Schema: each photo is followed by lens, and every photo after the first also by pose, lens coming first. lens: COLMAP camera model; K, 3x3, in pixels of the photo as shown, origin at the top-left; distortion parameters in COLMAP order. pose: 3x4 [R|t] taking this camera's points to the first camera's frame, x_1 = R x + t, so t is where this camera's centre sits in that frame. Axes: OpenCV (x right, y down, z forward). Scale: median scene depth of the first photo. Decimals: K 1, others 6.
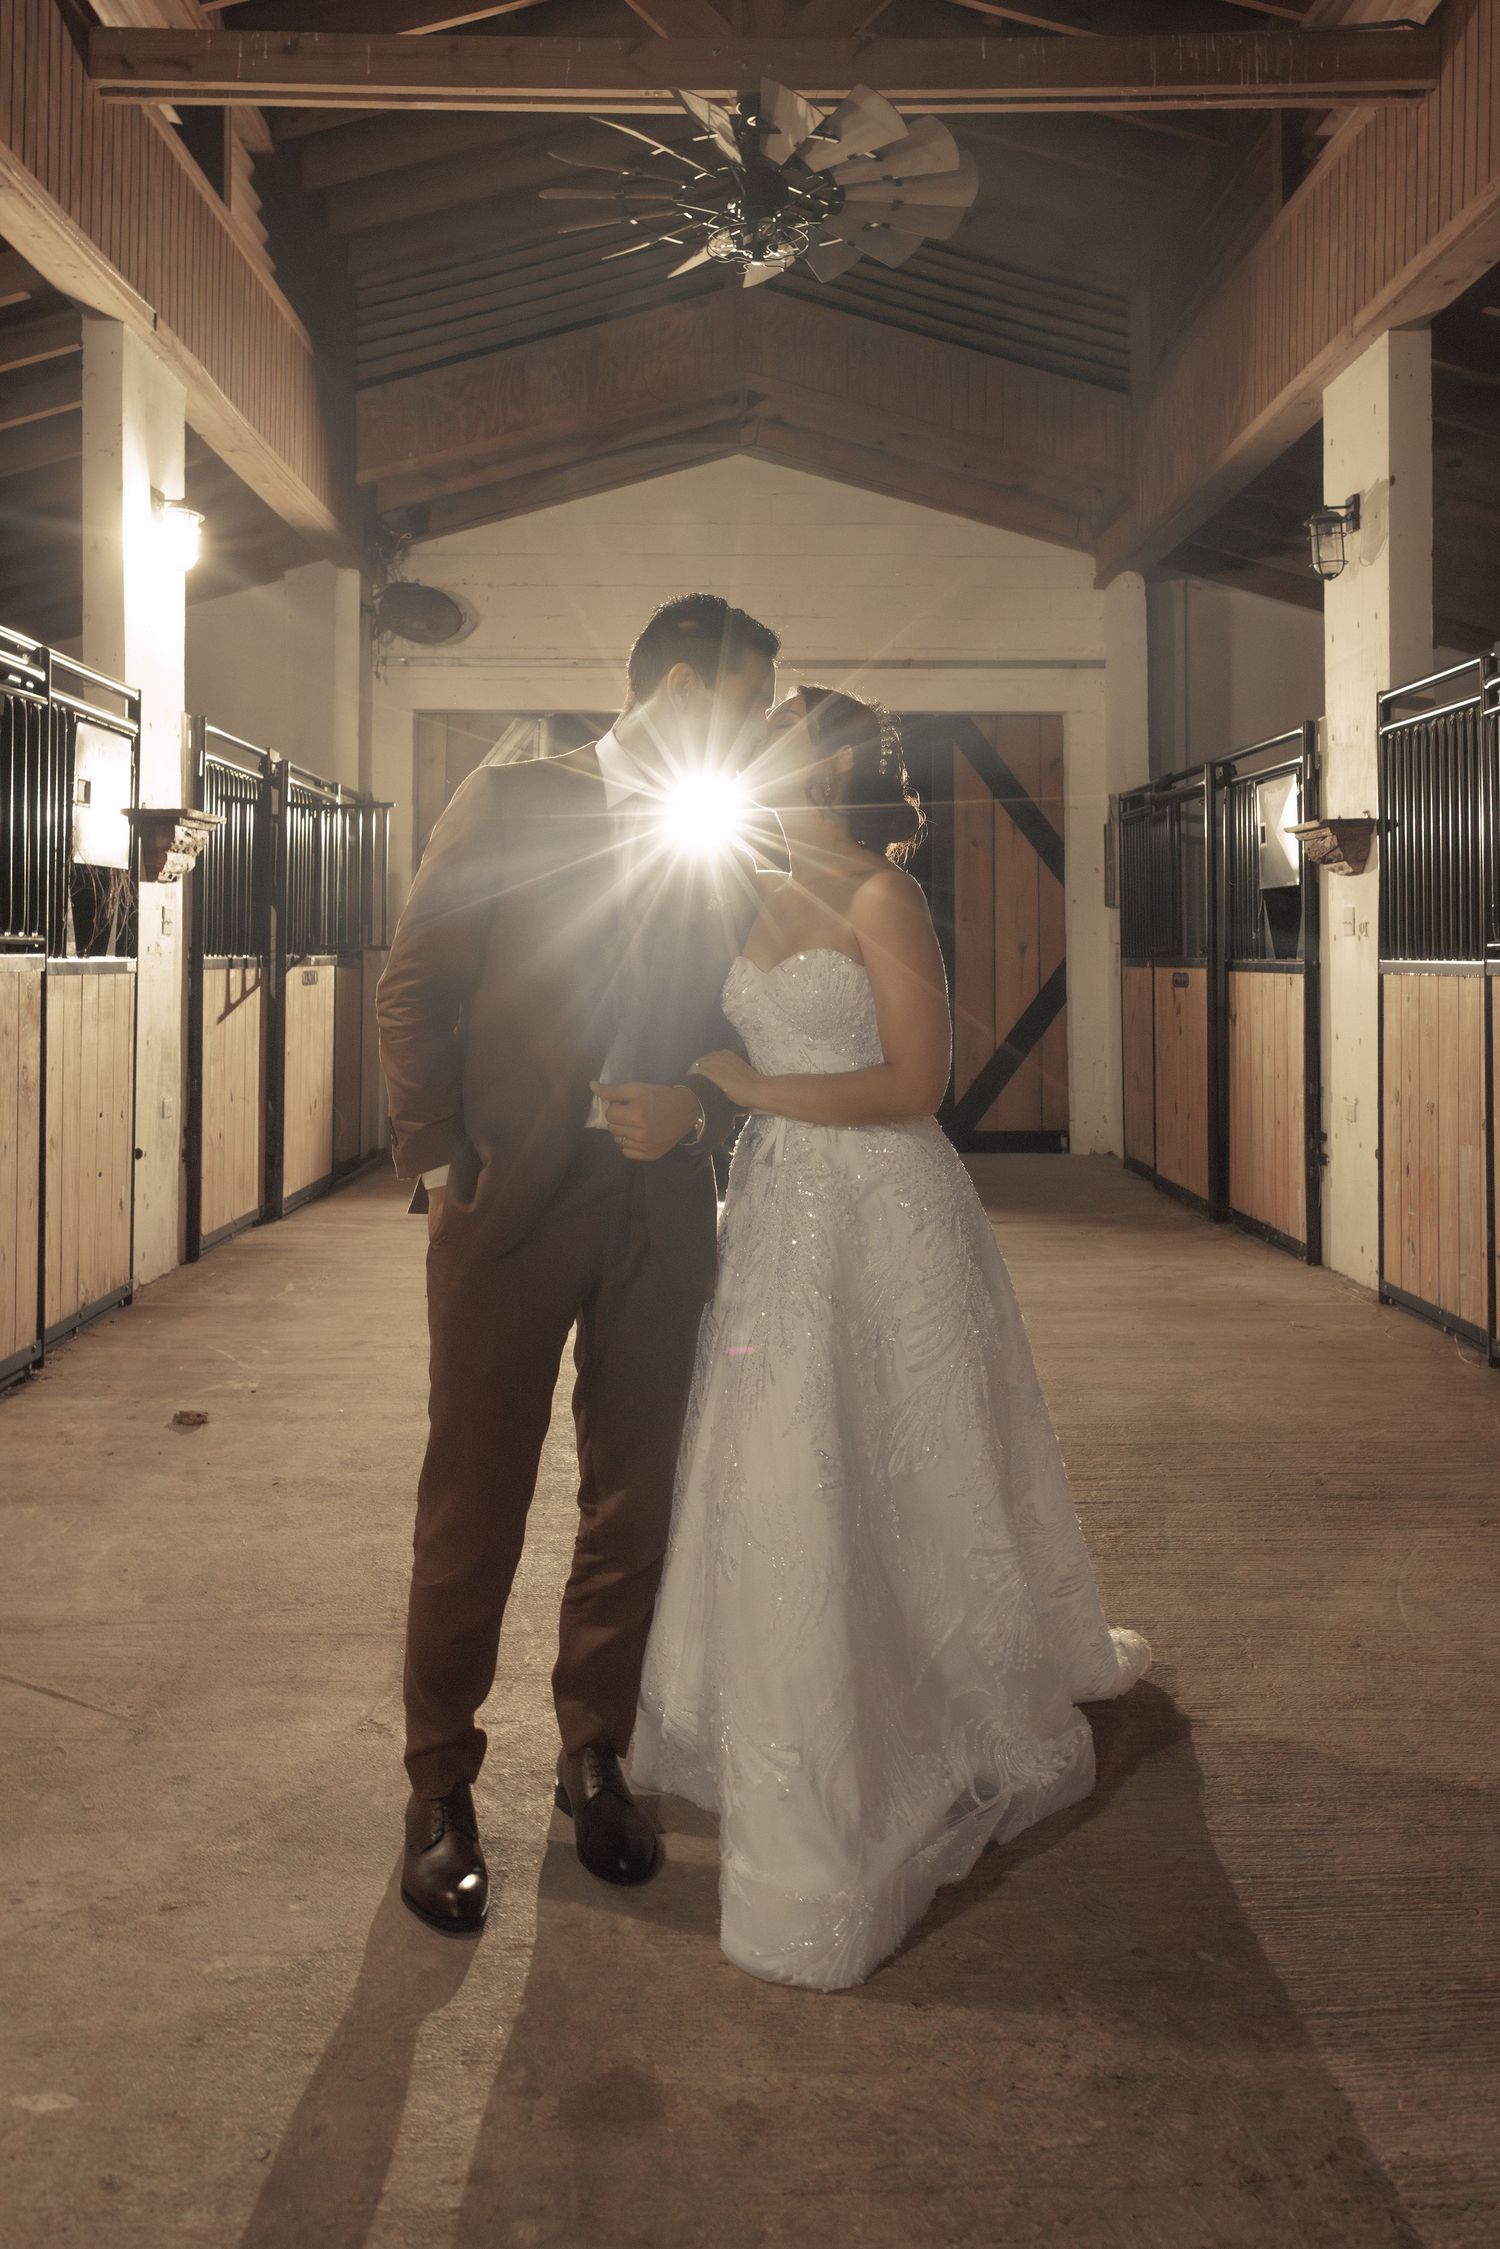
lens RADIAL K [[1799.8, 0, 760.4], [0, 1799.8, 893.1], [0, 0, 1]] dist [-0.008249, -0.005378]
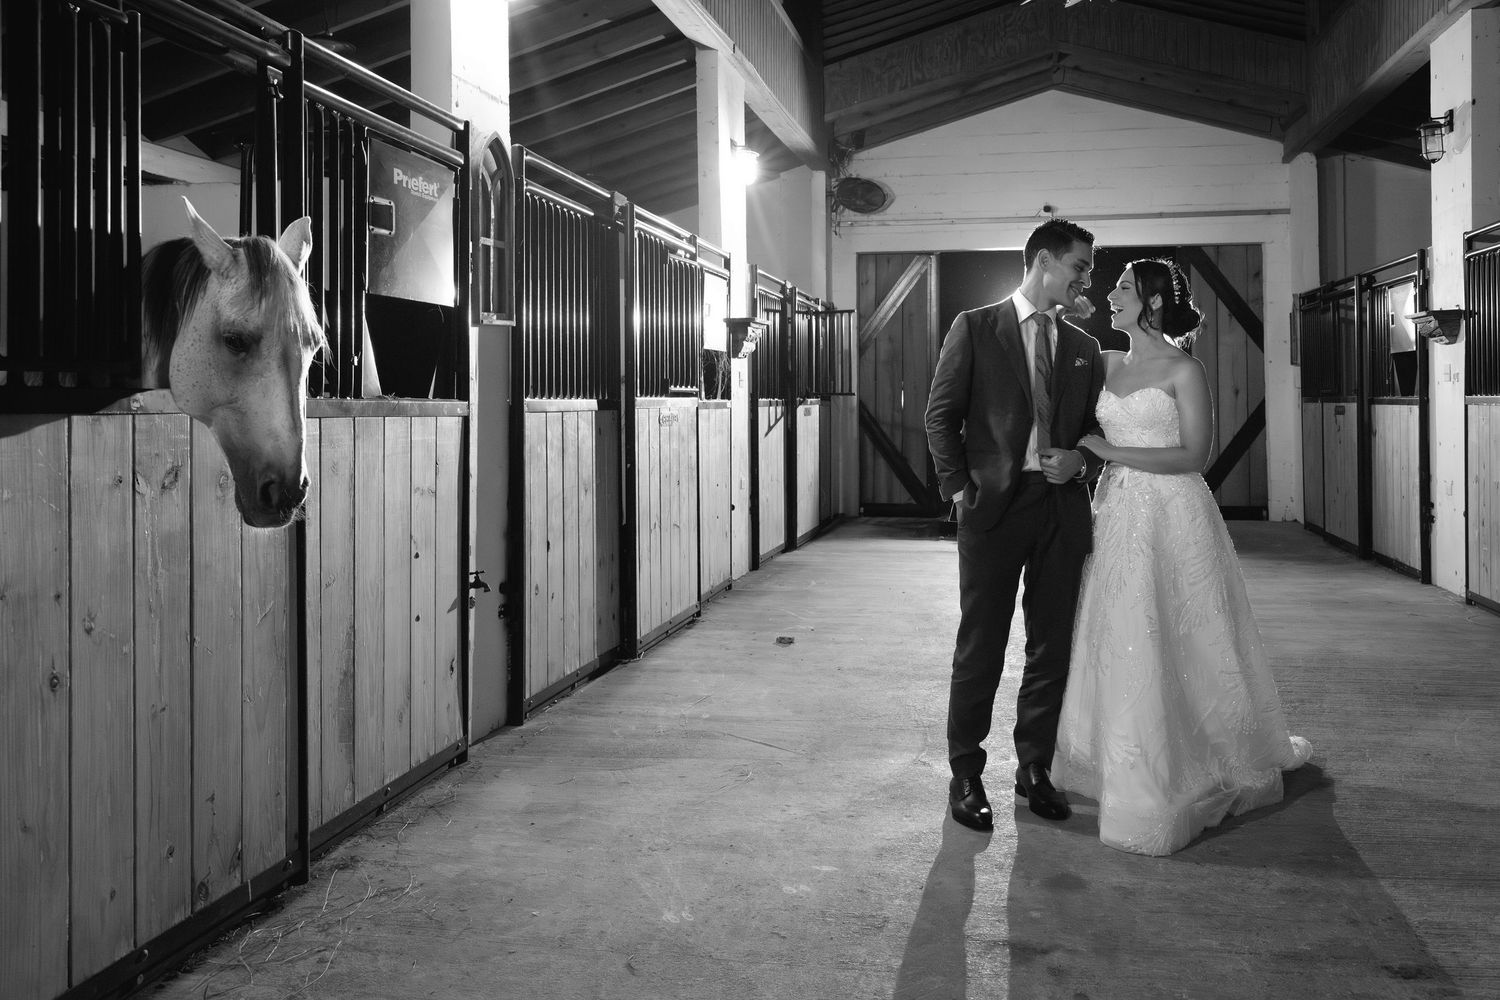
lens RADIAL K [[1230.1, 0, 817.6], [0, 1230.1, 384.0], [0, 0, 1]] dist [0.004671, -0.003608]
pose [[0.983607, -0.009713, -0.180061, -0.034382], [0.013504, 0.999712, 0.019843, -0.004010], [0.179817, -0.021950, 0.983455, -0.208143]]
